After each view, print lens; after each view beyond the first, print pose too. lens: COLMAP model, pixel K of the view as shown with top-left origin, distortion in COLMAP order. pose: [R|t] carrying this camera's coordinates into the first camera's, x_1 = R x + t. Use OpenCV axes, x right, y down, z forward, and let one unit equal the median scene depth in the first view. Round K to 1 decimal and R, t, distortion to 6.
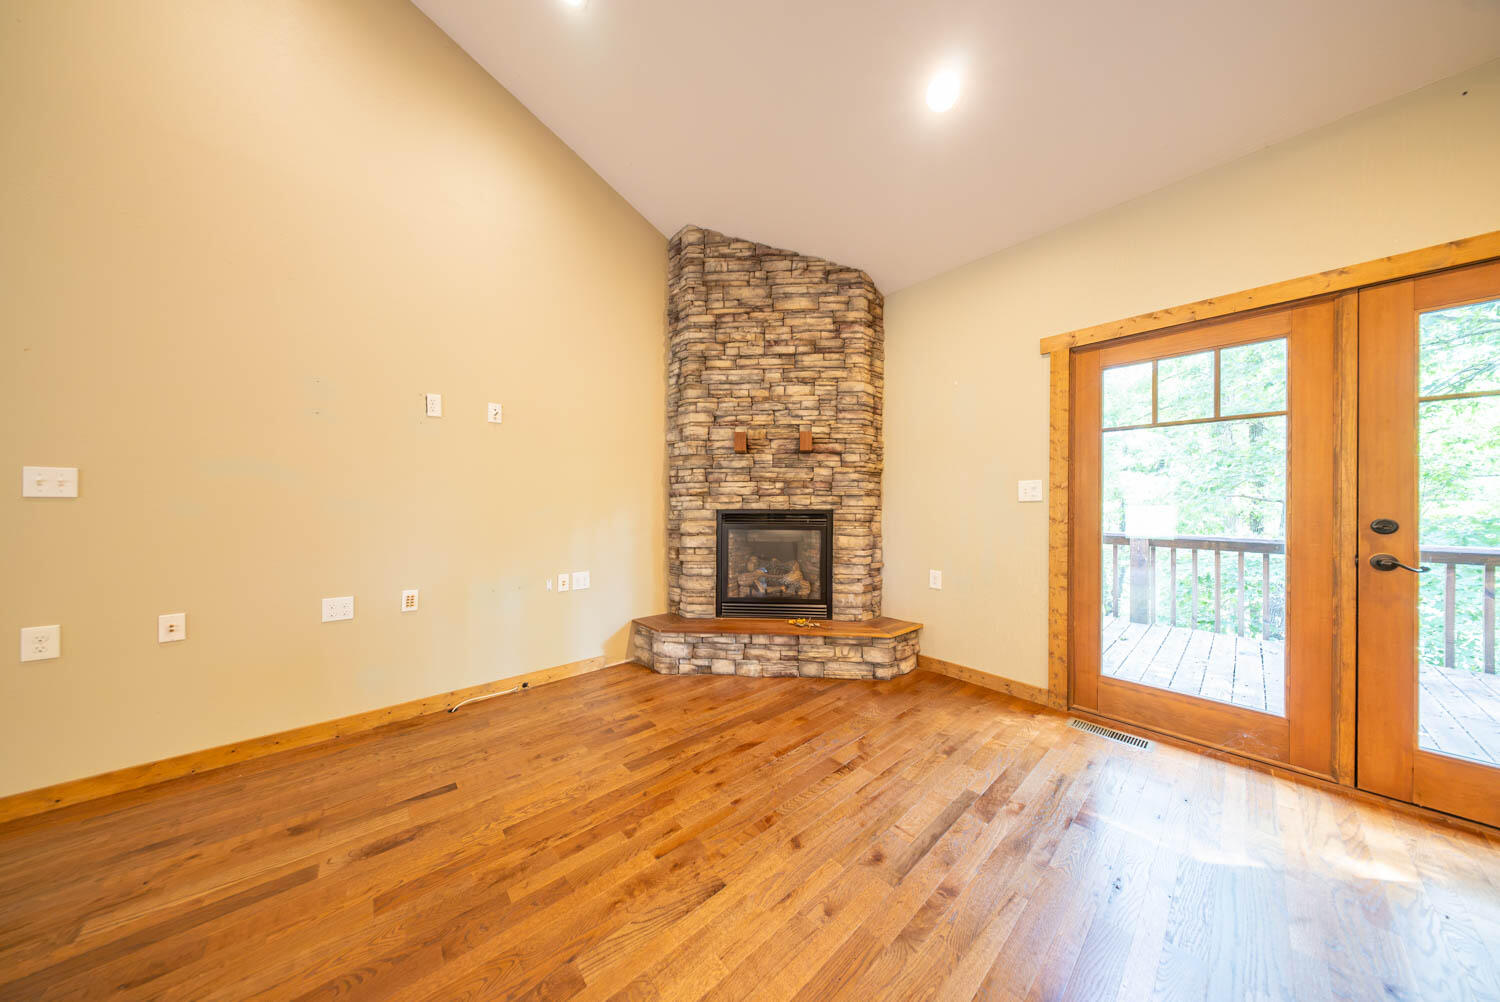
lens RADIAL K [[443.3, 0, 747.1], [0, 443.3, 502.4], [0, 0, 1]] dist [0.003654, -0.001516]
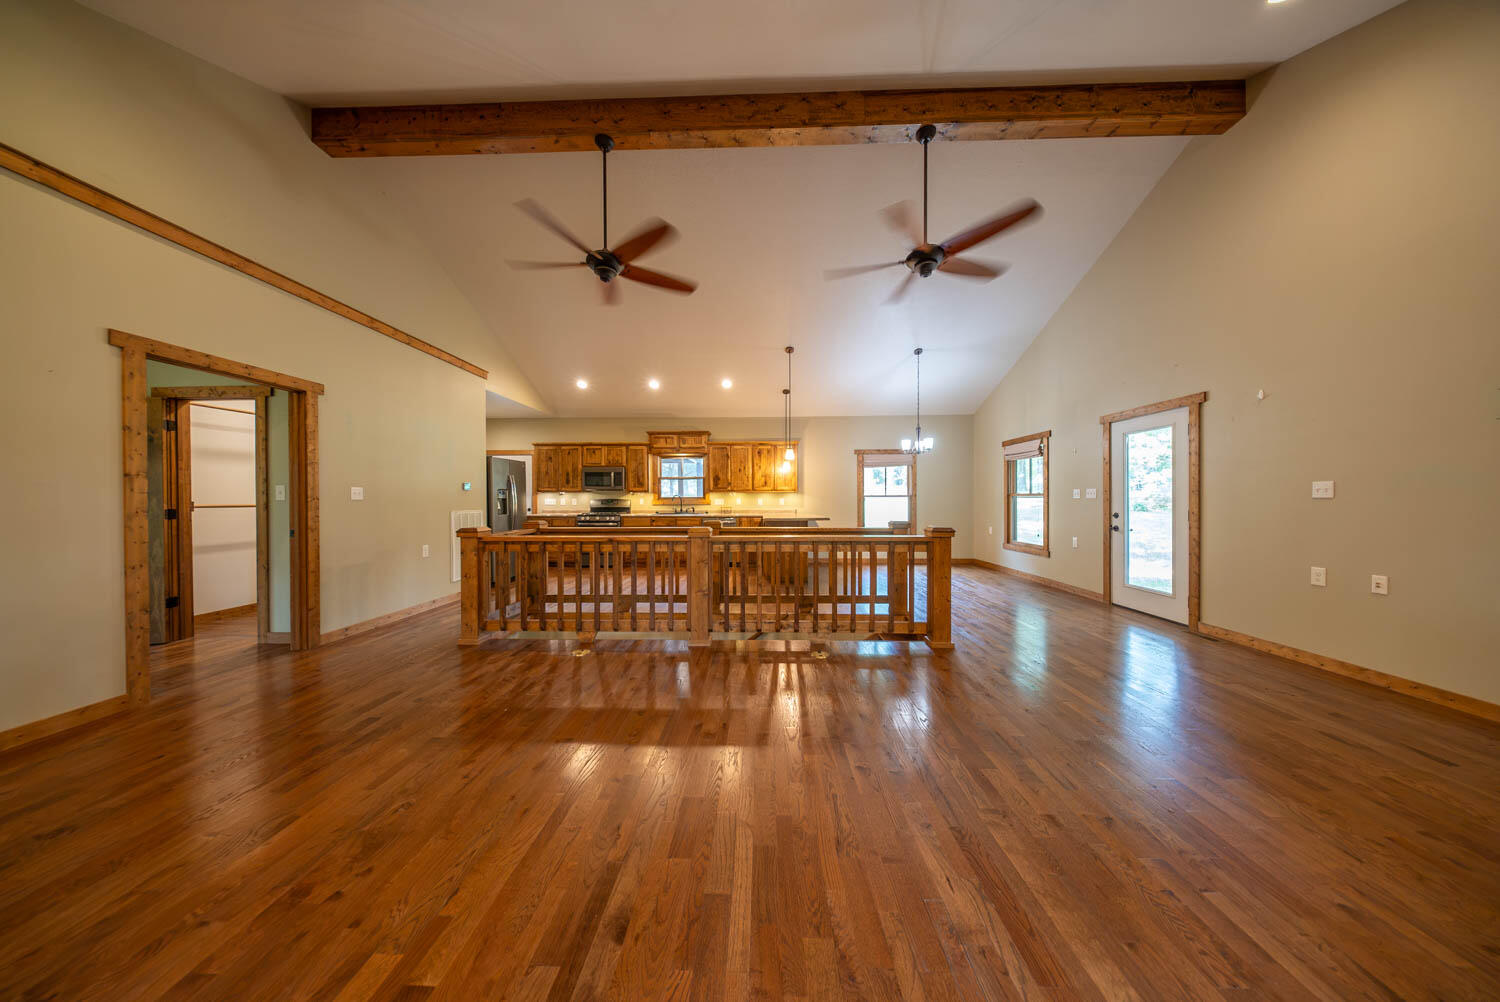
lens RADIAL K [[443.3, 0, 748.1], [0, 443.3, 502.8], [0, 0, 1]] dist [0.003654, -0.001516]
pose [[-0.686260, 0.005733, -0.727333, 0.722600], [0.000994, 0.999975, 0.006943, -0.003554], [0.727355, 0.004042, -0.686249, 0.277480]]
